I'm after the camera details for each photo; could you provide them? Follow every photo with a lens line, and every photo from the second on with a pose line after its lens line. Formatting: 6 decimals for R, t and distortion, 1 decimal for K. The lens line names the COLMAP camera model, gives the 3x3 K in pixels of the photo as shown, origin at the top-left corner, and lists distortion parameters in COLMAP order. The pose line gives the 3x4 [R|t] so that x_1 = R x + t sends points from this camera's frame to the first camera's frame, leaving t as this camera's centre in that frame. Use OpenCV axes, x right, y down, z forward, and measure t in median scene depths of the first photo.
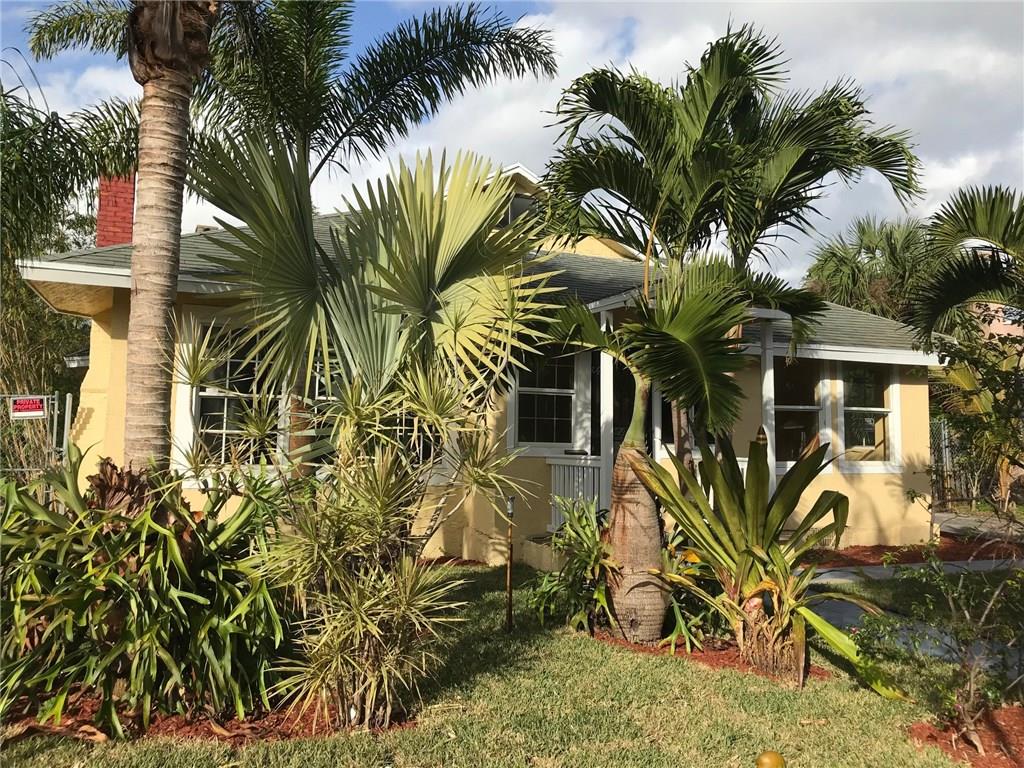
lens RADIAL K [[835.7, 0, 512.0], [0, 835.7, 384.0], [0, 0, 1]] dist [0.006899, 0.000229]
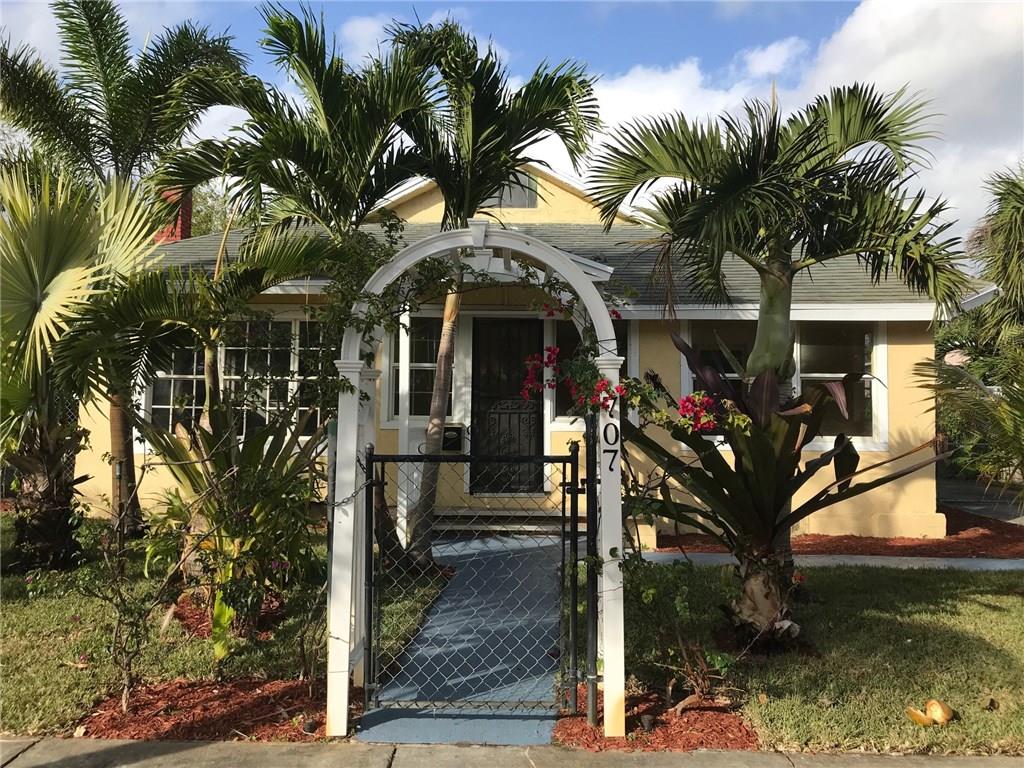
lens RADIAL K [[835.7, 0, 512.0], [0, 835.7, 384.0], [0, 0, 1]] dist [0.006899, 0.000229]
pose [[0.899041, -0.019398, -0.437434, 0.503654], [0.031184, 0.999318, 0.019777, 0.011611], [0.436752, -0.031421, 0.899033, 0.101197]]
